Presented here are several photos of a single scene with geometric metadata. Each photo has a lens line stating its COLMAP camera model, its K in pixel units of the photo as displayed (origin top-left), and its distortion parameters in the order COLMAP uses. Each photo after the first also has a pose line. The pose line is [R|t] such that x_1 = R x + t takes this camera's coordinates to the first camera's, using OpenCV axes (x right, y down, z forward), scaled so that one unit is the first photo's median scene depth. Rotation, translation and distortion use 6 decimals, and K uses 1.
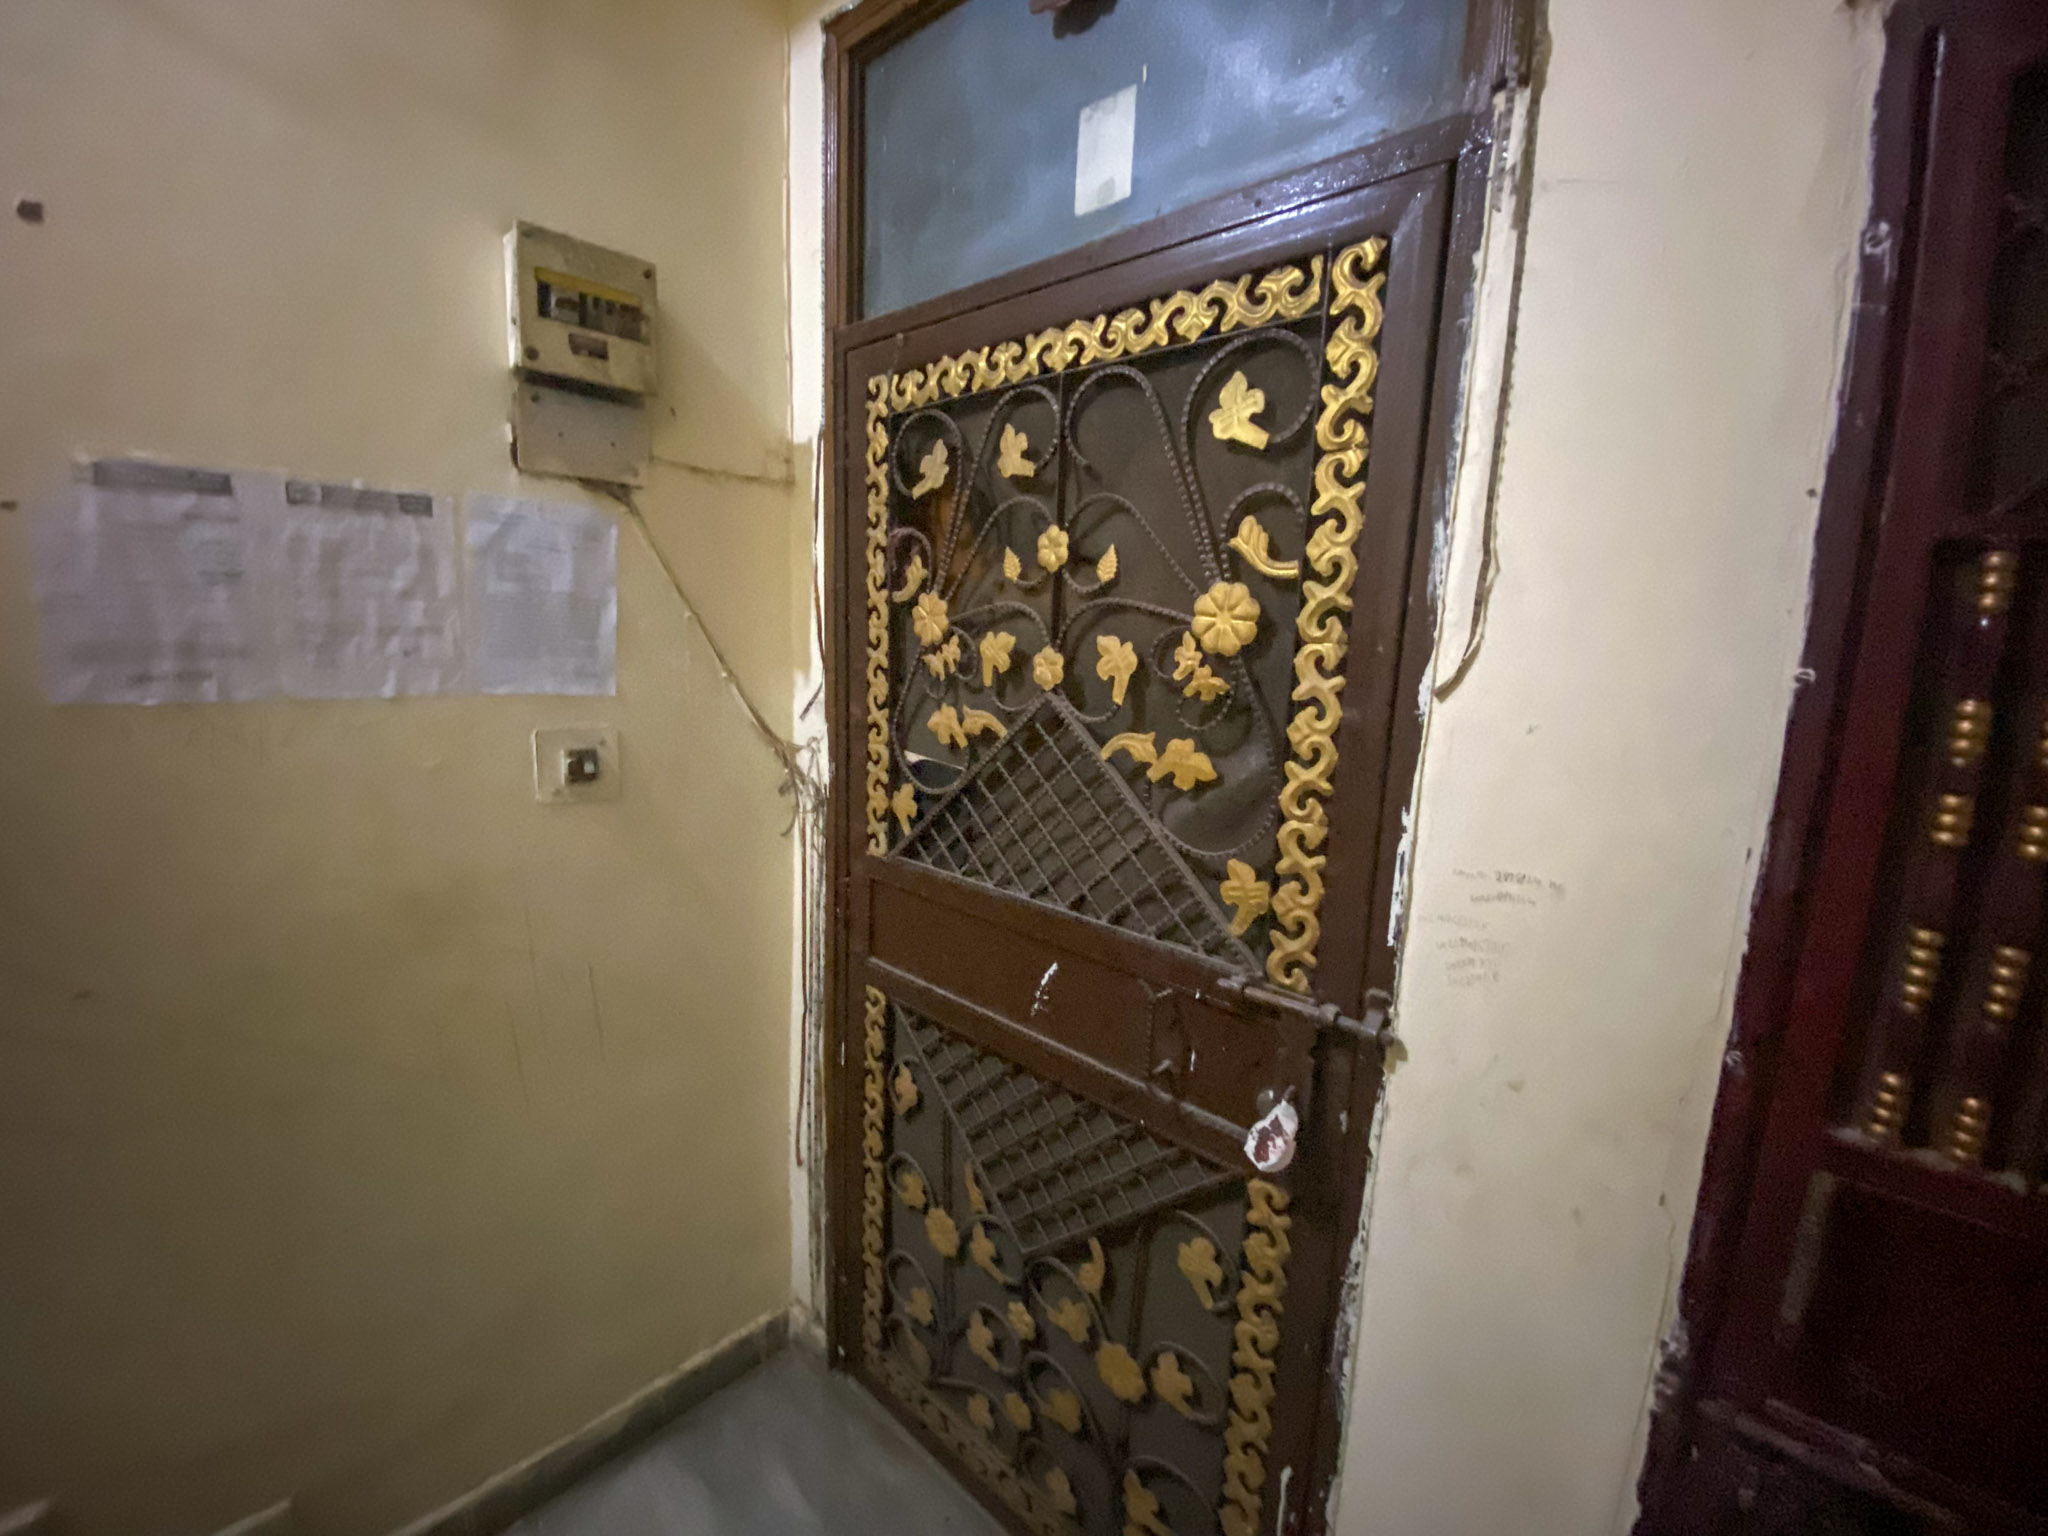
lens RADIAL K [[835.3, 0, 1013.4], [0, 835.3, 766.2], [0, 0, 1]] dist [0.003138, -0.013885]
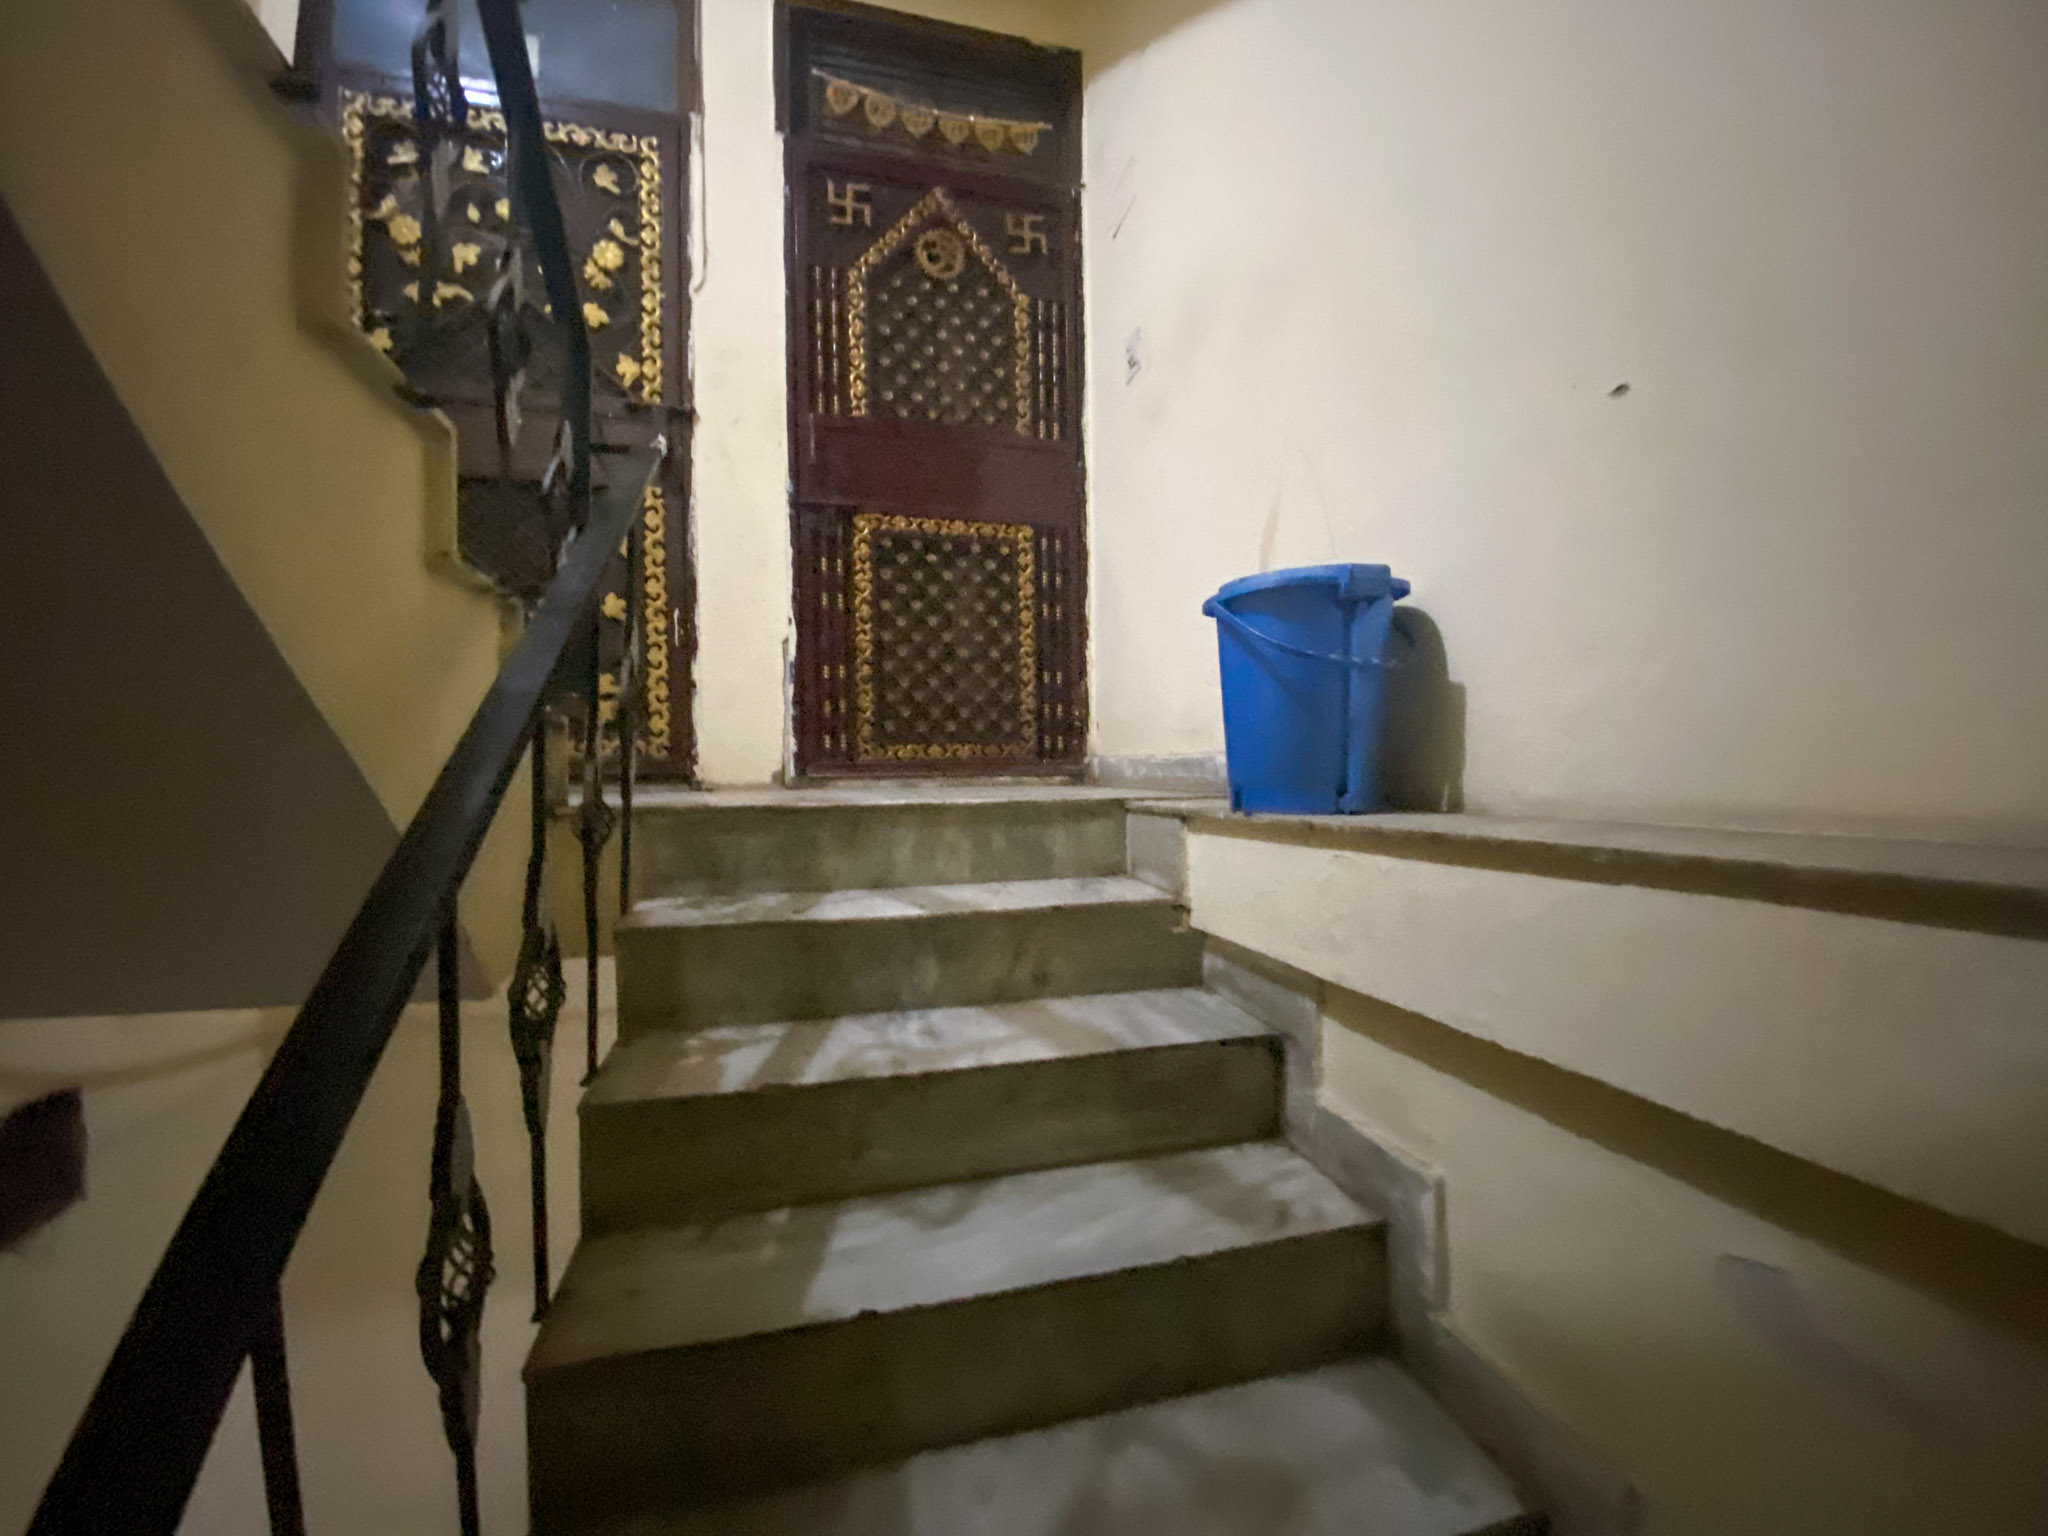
lens RADIAL K [[827.0, 0, 1024.0], [0, 827.0, 768.0], [0, 0, 1]] dist [0.038021, -0.031399]
pose [[0.510242, -0.048223, 0.858678, -1.351198], [0.164288, 0.985506, -0.042277, 1.663006], [-0.844194, 0.162642, 0.510769, -1.106224]]
